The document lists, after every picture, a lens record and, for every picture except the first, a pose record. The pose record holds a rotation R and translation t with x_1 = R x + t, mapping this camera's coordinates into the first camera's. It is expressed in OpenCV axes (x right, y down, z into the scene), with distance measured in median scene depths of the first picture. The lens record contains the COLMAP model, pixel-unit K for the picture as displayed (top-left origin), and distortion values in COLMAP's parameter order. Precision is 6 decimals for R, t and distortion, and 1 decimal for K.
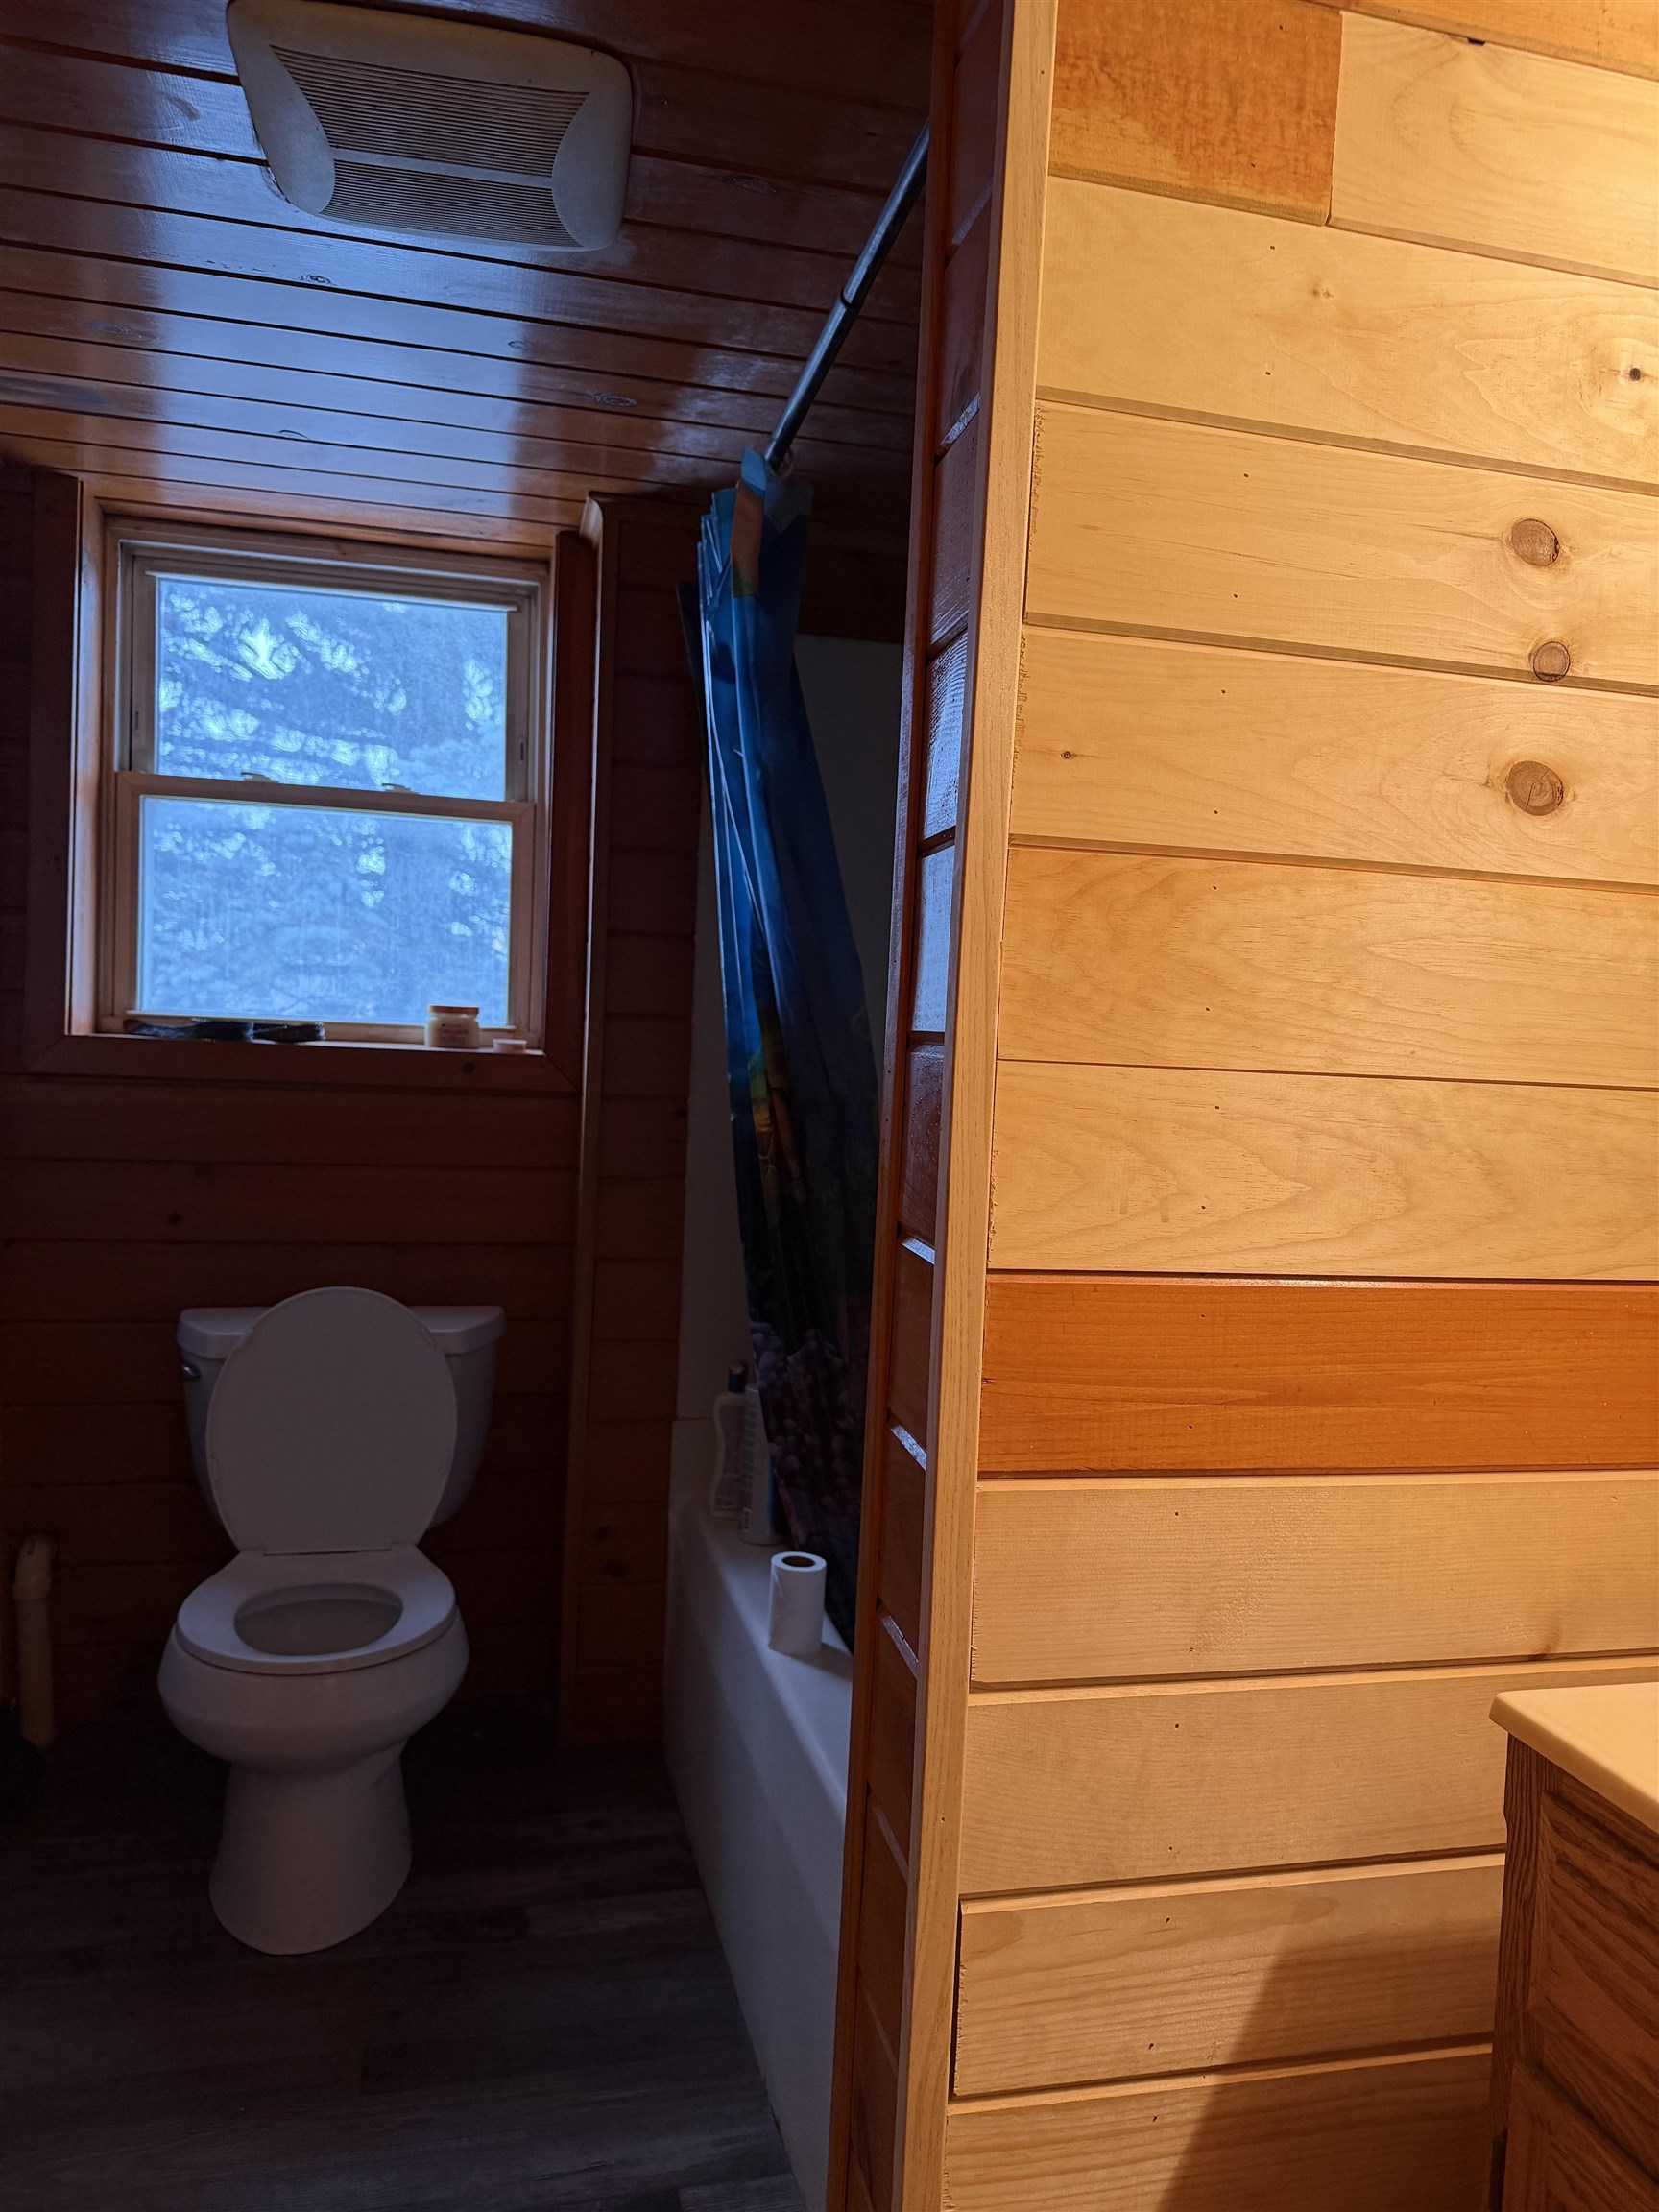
lens RADIAL K [[1577.4, 0, 829.5], [0, 1577.4, 1106.0], [0, 0, 1]] dist [0.063818, -0.073093]
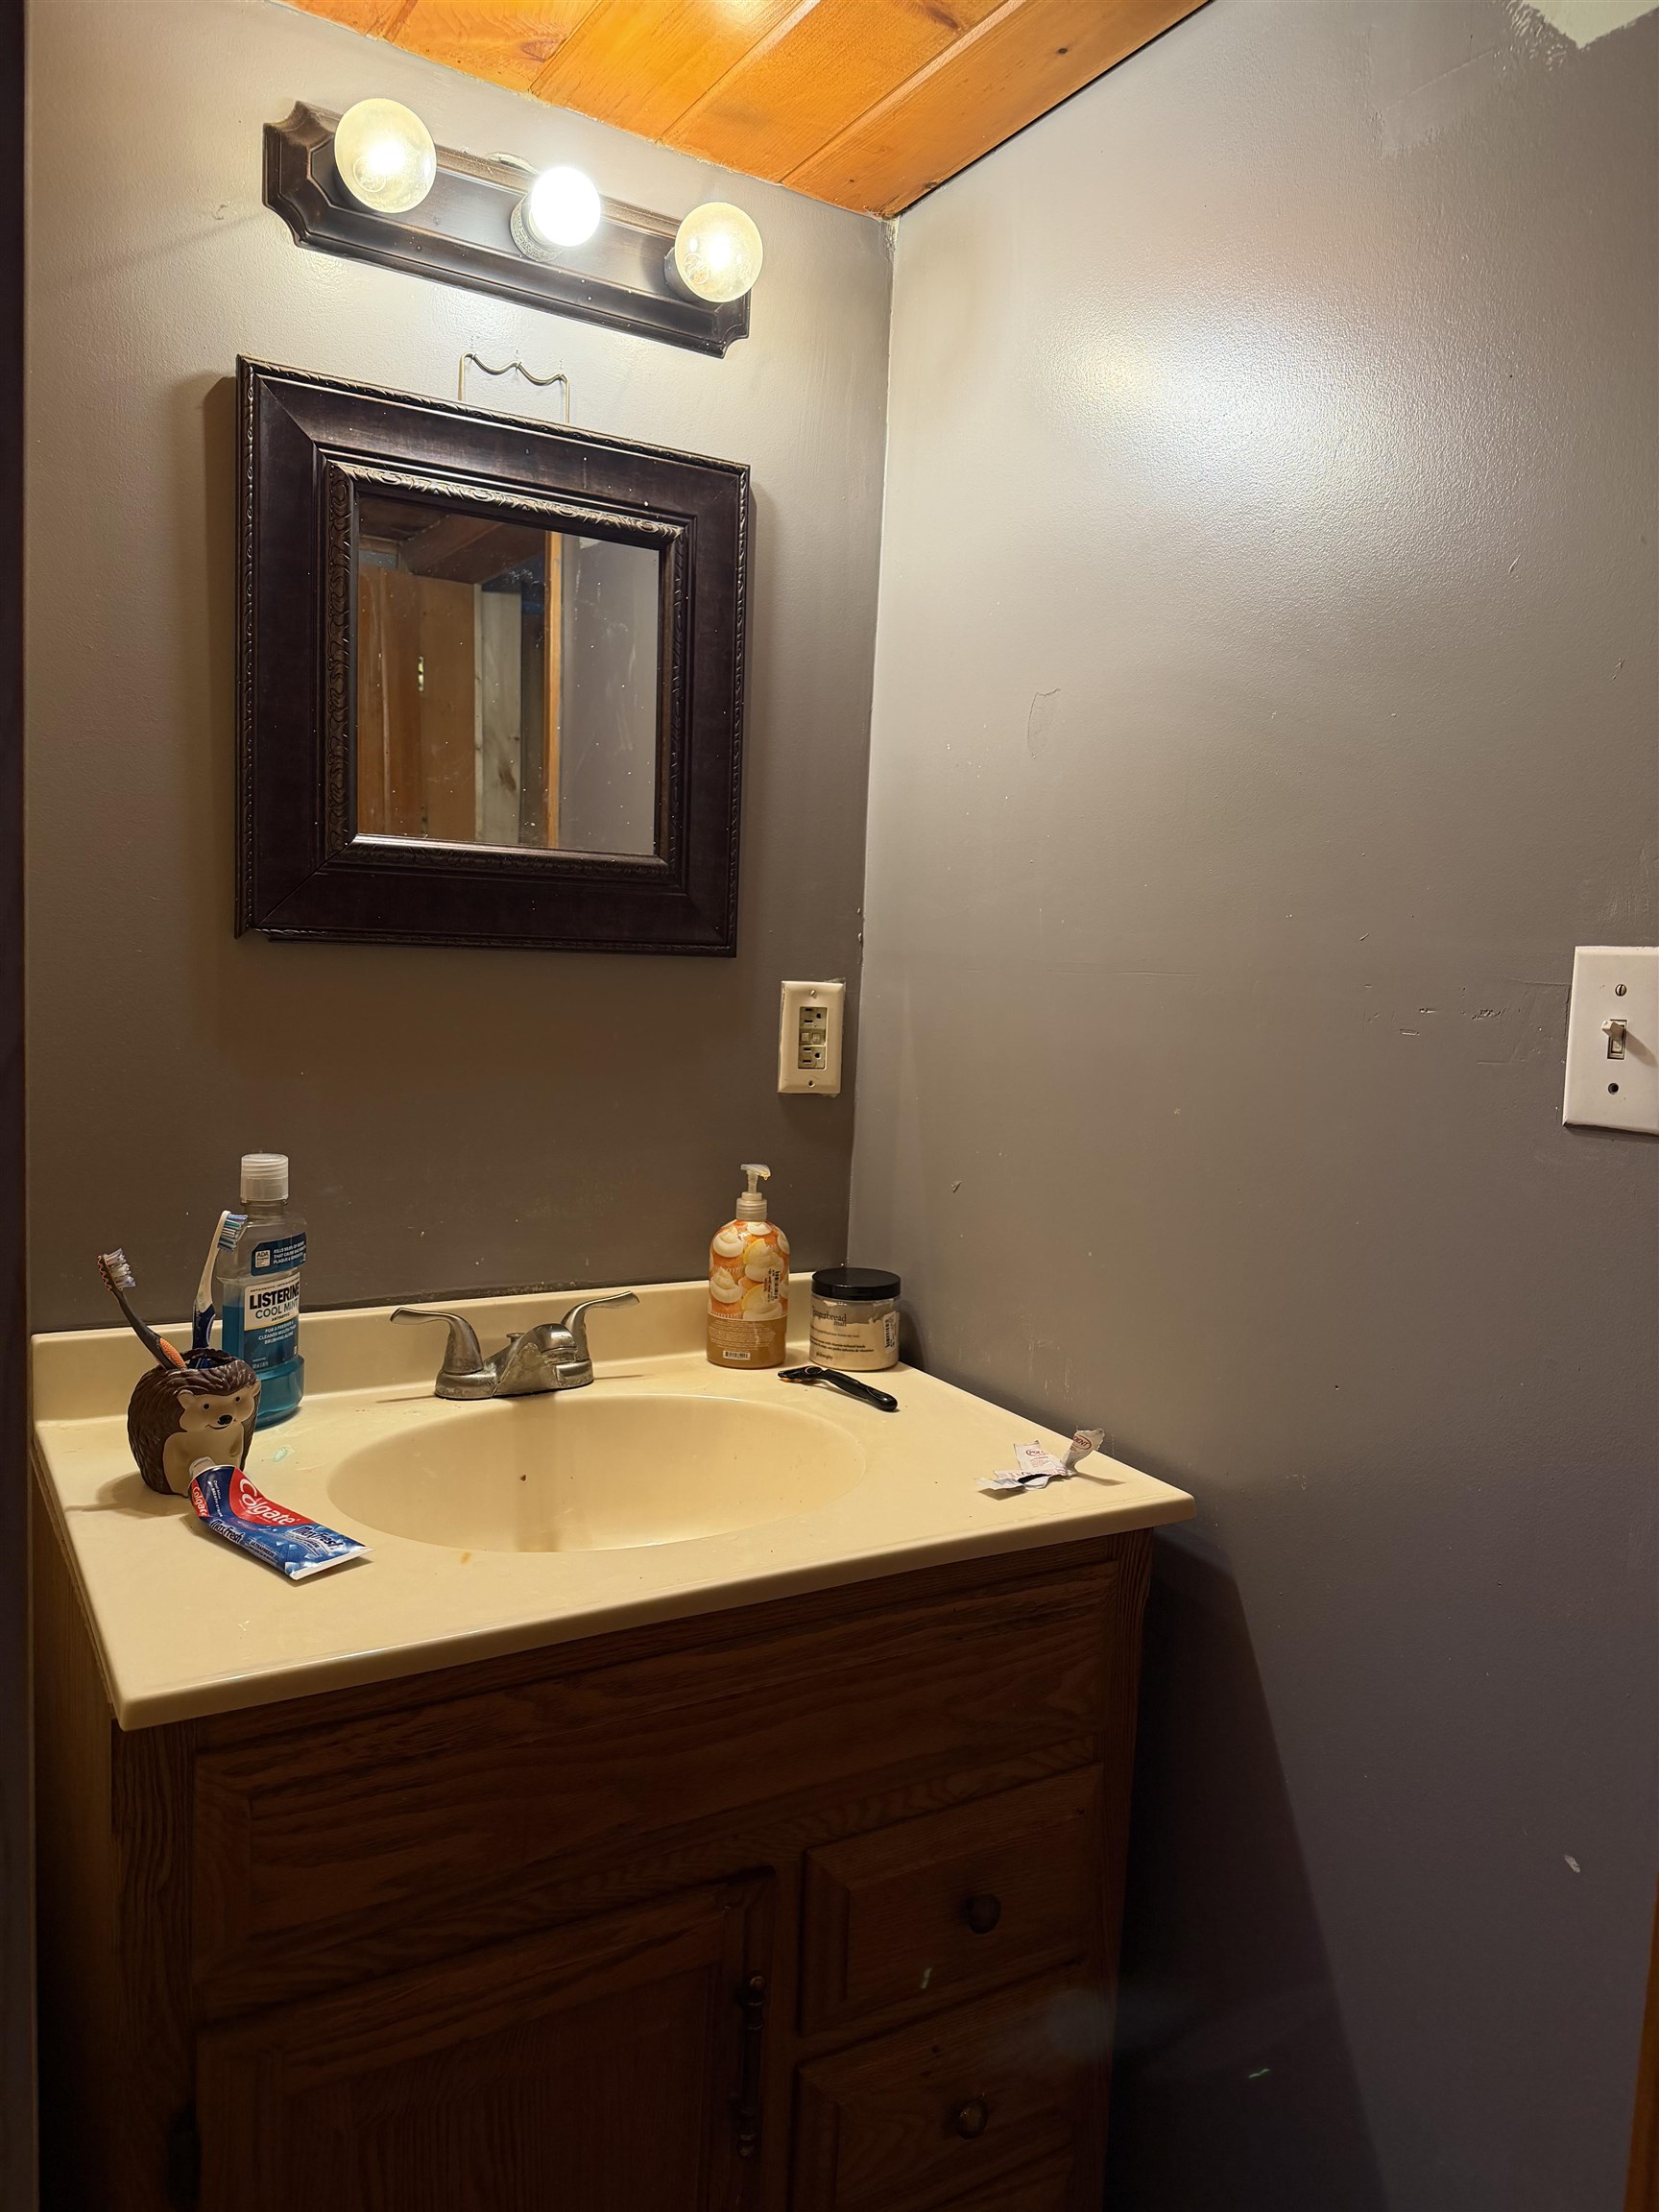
lens RADIAL K [[1562.1, 0, 829.5], [0, 1562.1, 1106.0], [0, 0, 1]] dist [0.055801, -0.104056]
pose [[-0.299166, -0.154535, 0.941604, -0.464895], [-0.016037, 0.987474, 0.156967, -0.098731], [-0.954066, 0.031859, -0.297897, 0.878246]]
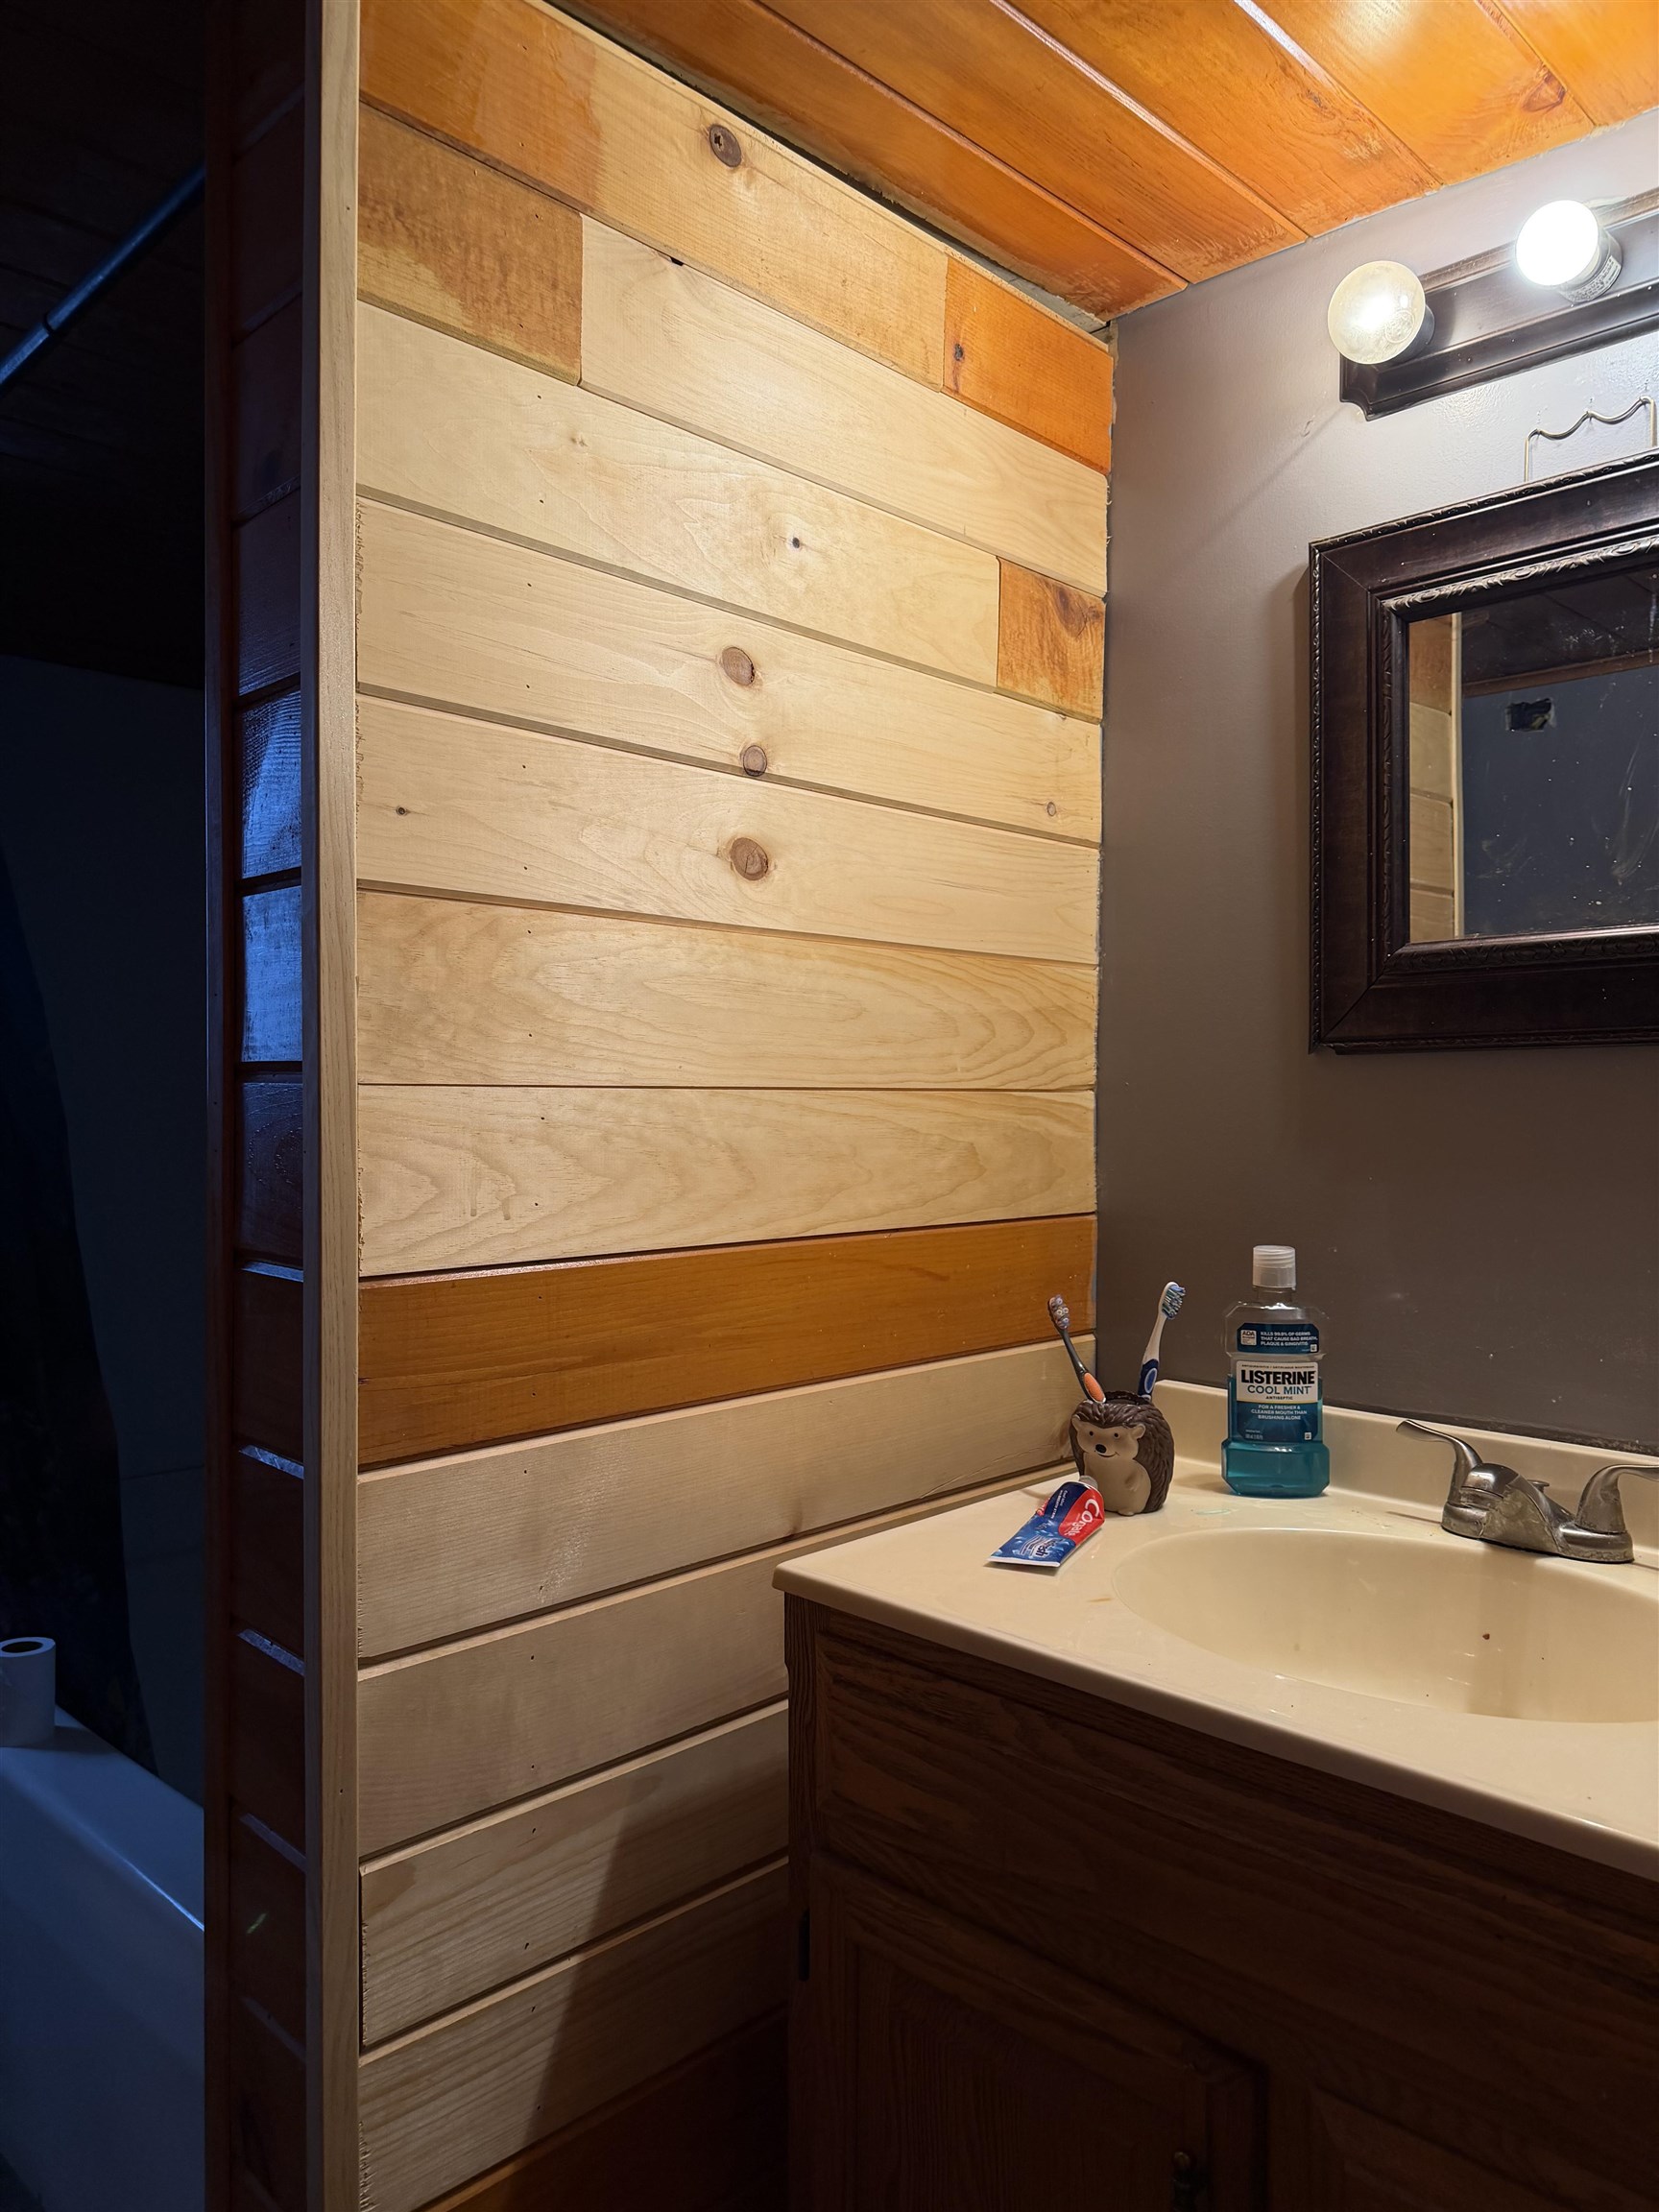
lens RADIAL K [[1546.9, 0, 829.5], [0, 1546.9, 1106.0], [0, 0, 1]] dist [0.079306, -0.102799]
pose [[0.848998, -0.051152, 0.525915, -0.179385], [0.063081, 0.997997, -0.004766, 0.010674], [-0.524618, 0.037222, 0.850524, -0.089084]]
